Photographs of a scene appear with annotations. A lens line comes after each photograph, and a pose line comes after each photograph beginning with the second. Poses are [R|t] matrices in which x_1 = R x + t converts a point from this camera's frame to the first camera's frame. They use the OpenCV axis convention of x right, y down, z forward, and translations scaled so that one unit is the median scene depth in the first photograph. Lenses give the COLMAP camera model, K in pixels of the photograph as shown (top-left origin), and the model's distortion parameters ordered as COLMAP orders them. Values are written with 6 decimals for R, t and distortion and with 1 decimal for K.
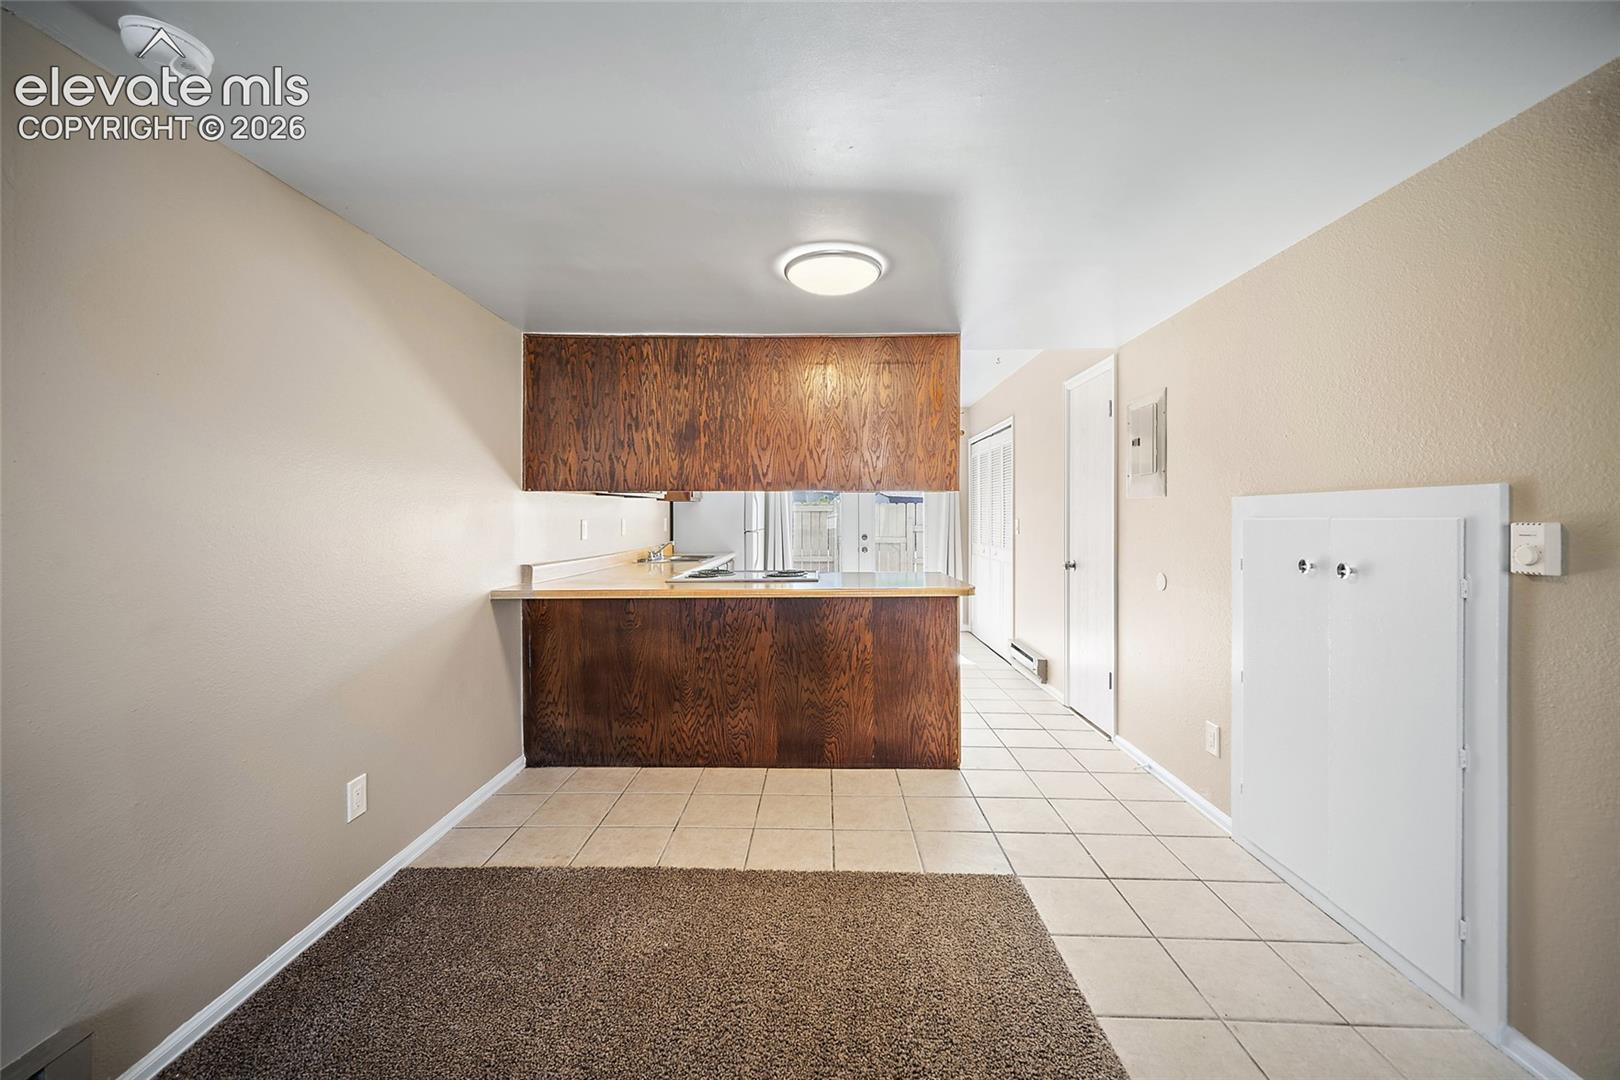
lens RADIAL K [[645.0, 0, 805.3], [0, 645.0, 520.0], [0, 0, 1]] dist [-0.000396, 0.000021]
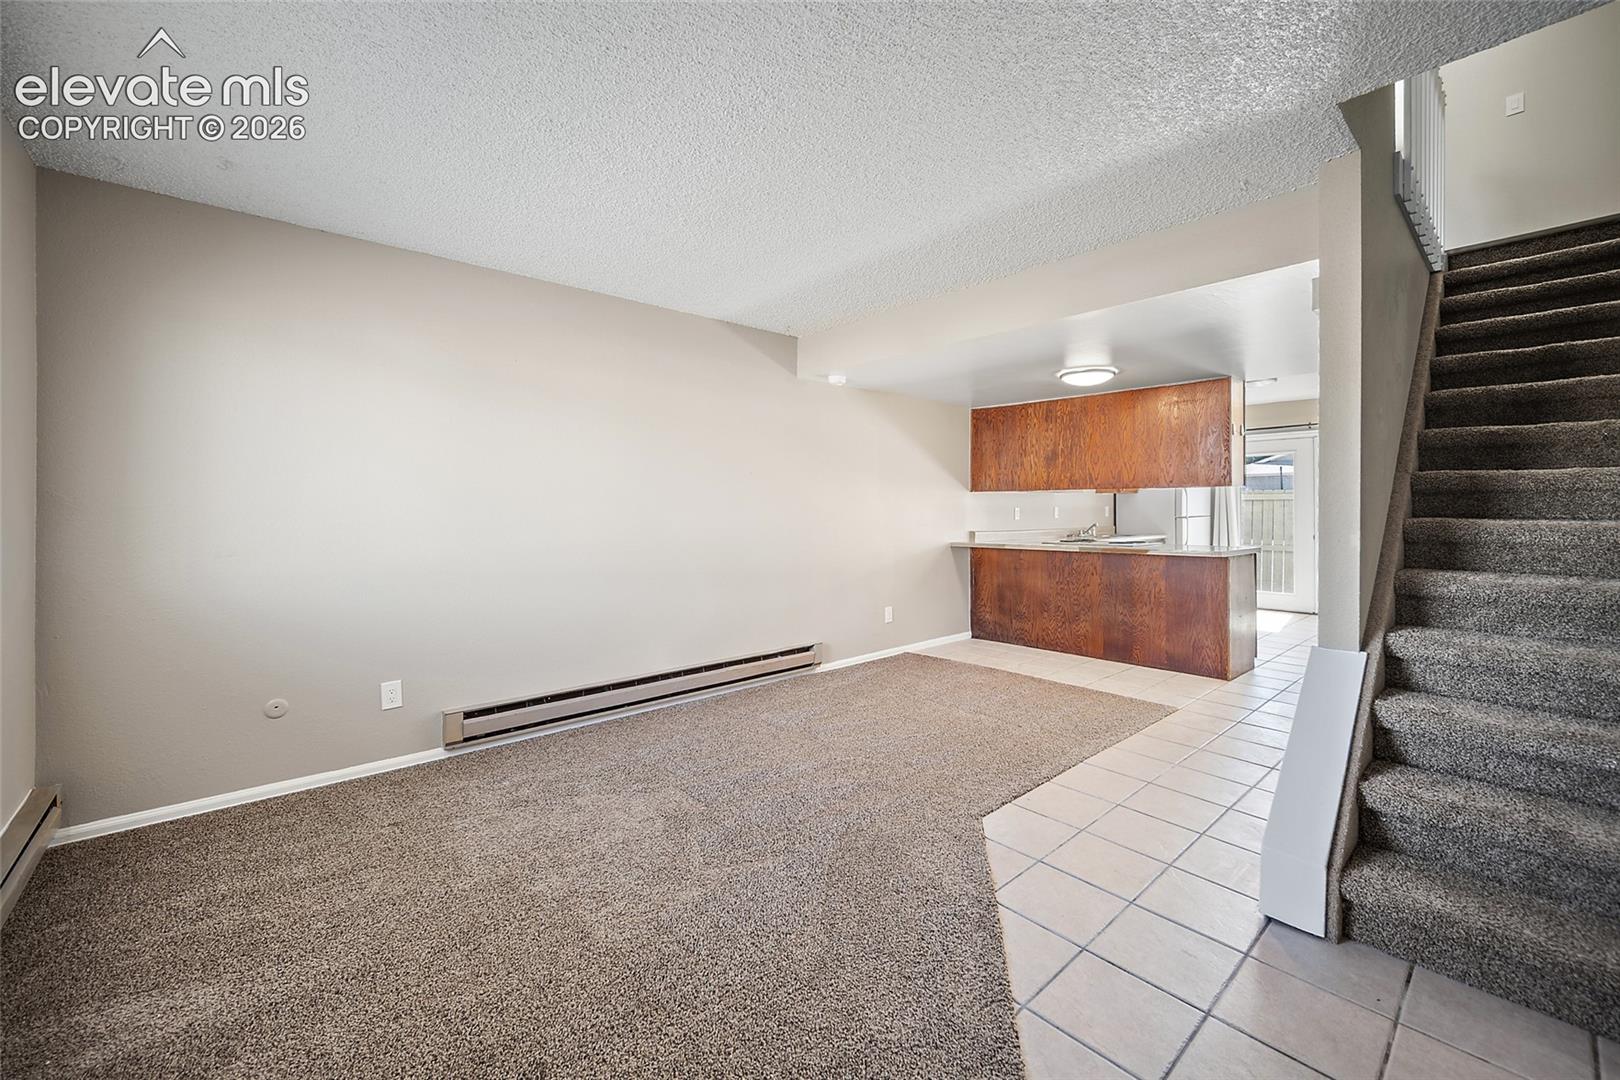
lens RADIAL K [[657.3, 0, 824.8], [0, 657.3, 516.3], [0, 0, 1]] dist [0.000455, -0.000070]
pose [[0.694817, 0.008495, -0.719136, 0.657171], [-0.000911, 0.999940, 0.010932, 0.006041], [0.719186, -0.006940, 0.694783, -0.652852]]
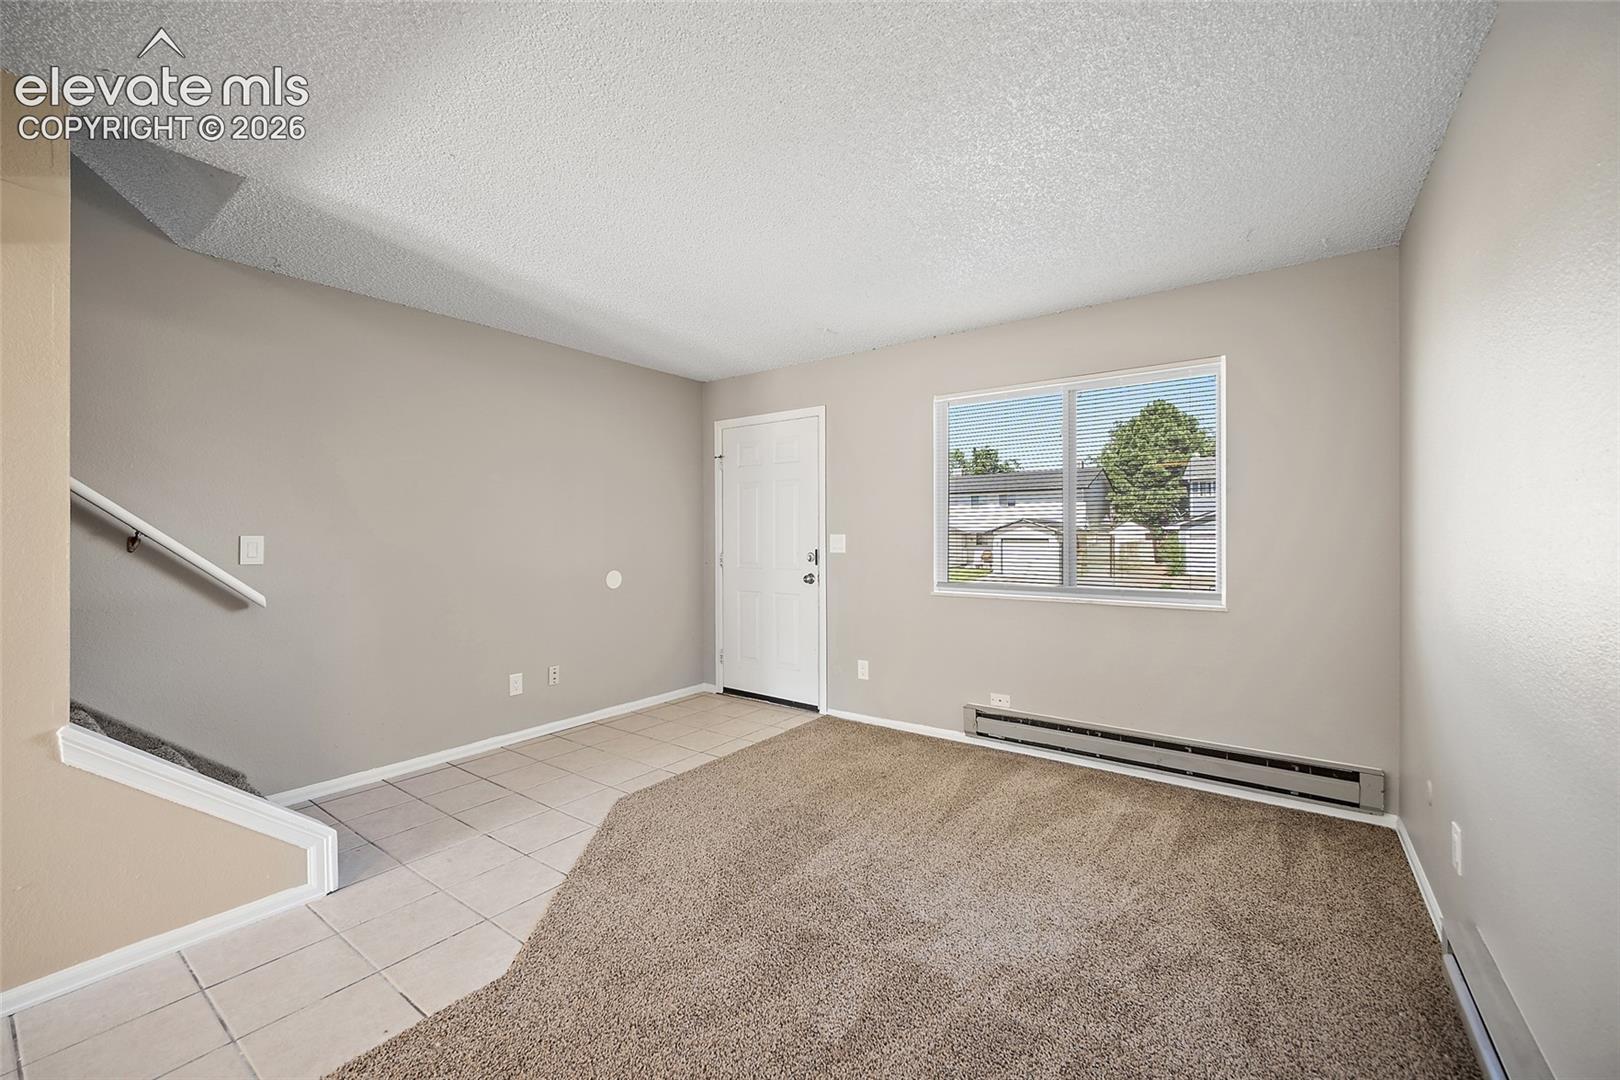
lens RADIAL K [[640.8, 0, 810.0], [0, 640.8, 540.0], [0, 0, 1]] dist [-0.000187, -0.000002]
pose [[-0.821762, -0.005251, 0.569807, -0.331328], [0.001804, 0.999929, 0.011816, -0.005151], [-0.569828, 0.010738, -0.821694, 0.349628]]
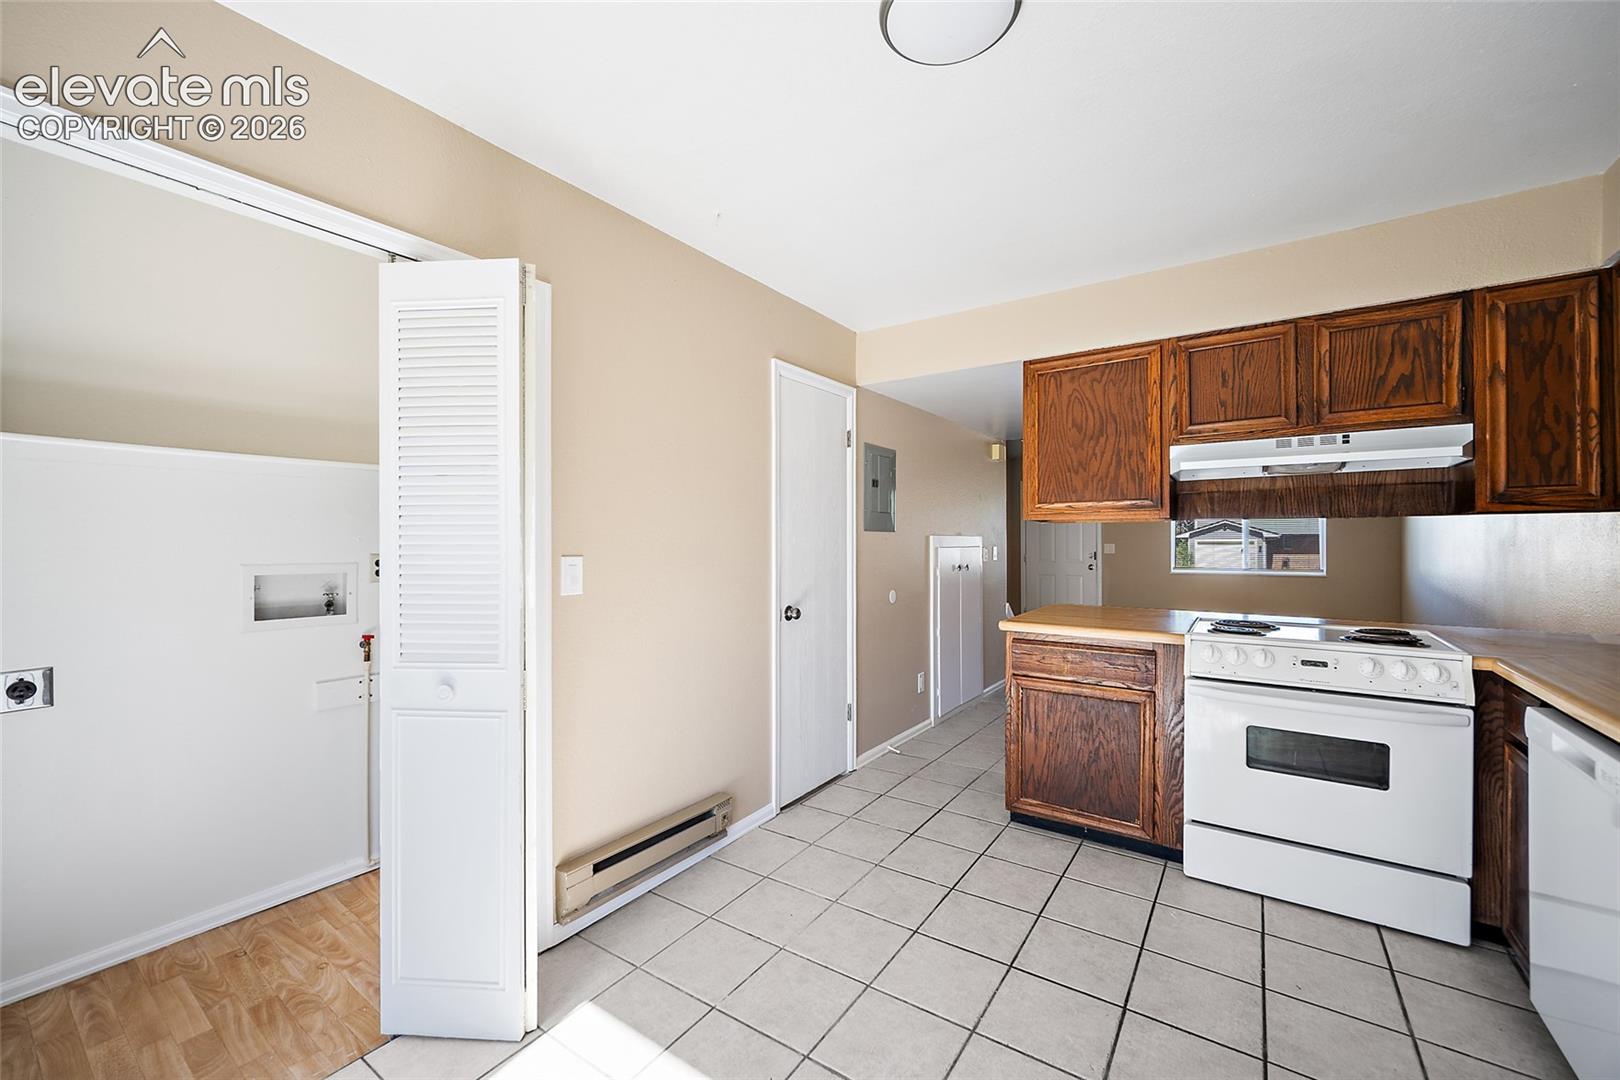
lens RADIAL K [[640.8, 0, 810.0], [0, 640.8, 540.0], [0, 0, 1]] dist [-0.000187, -0.000002]
pose [[-0.835850, 0.001207, 0.548956, -0.017145], [0.001007, 0.999999, -0.000666, -0.015684], [-0.548957, -0.000004, -0.835851, 2.093119]]
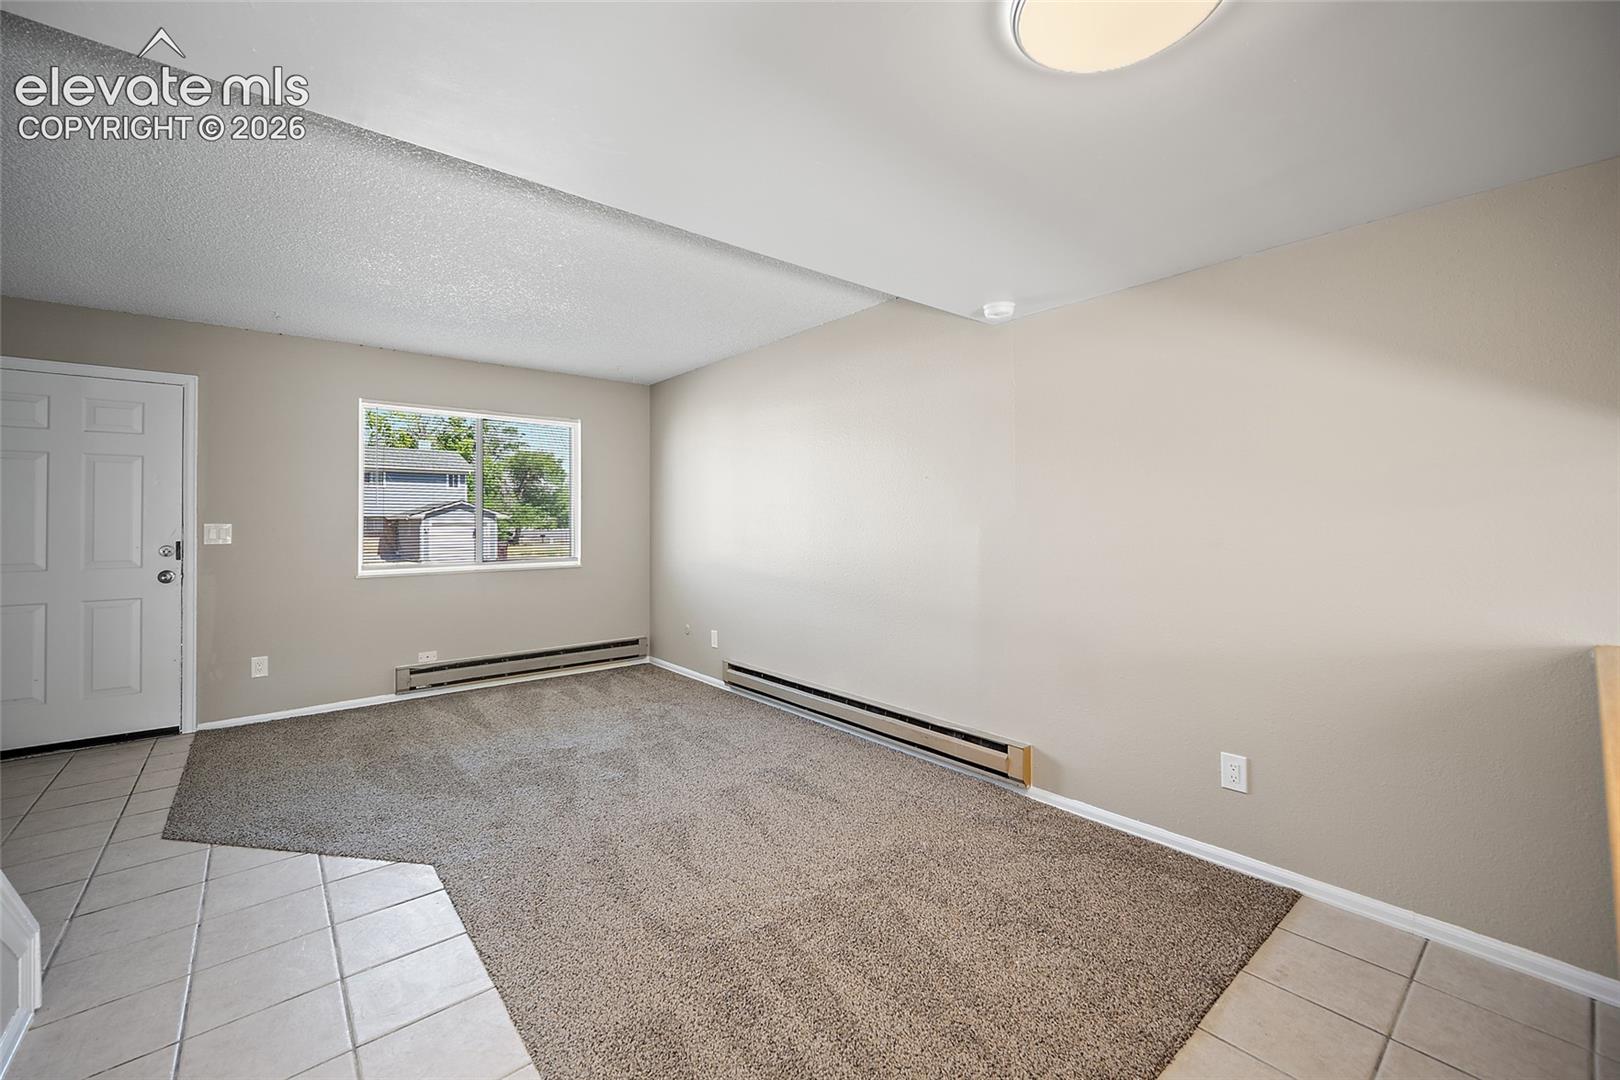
lens RADIAL K [[656.0, 0, 814.3], [0, 656.0, 508.7], [0, 0, 1]] dist [0.000743, -0.000071]
pose [[-0.745910, -0.011203, -0.665953, 0.390839], [0.002608, 0.999802, -0.019740, -0.001604], [0.666042, -0.016461, -0.745732, 0.890332]]
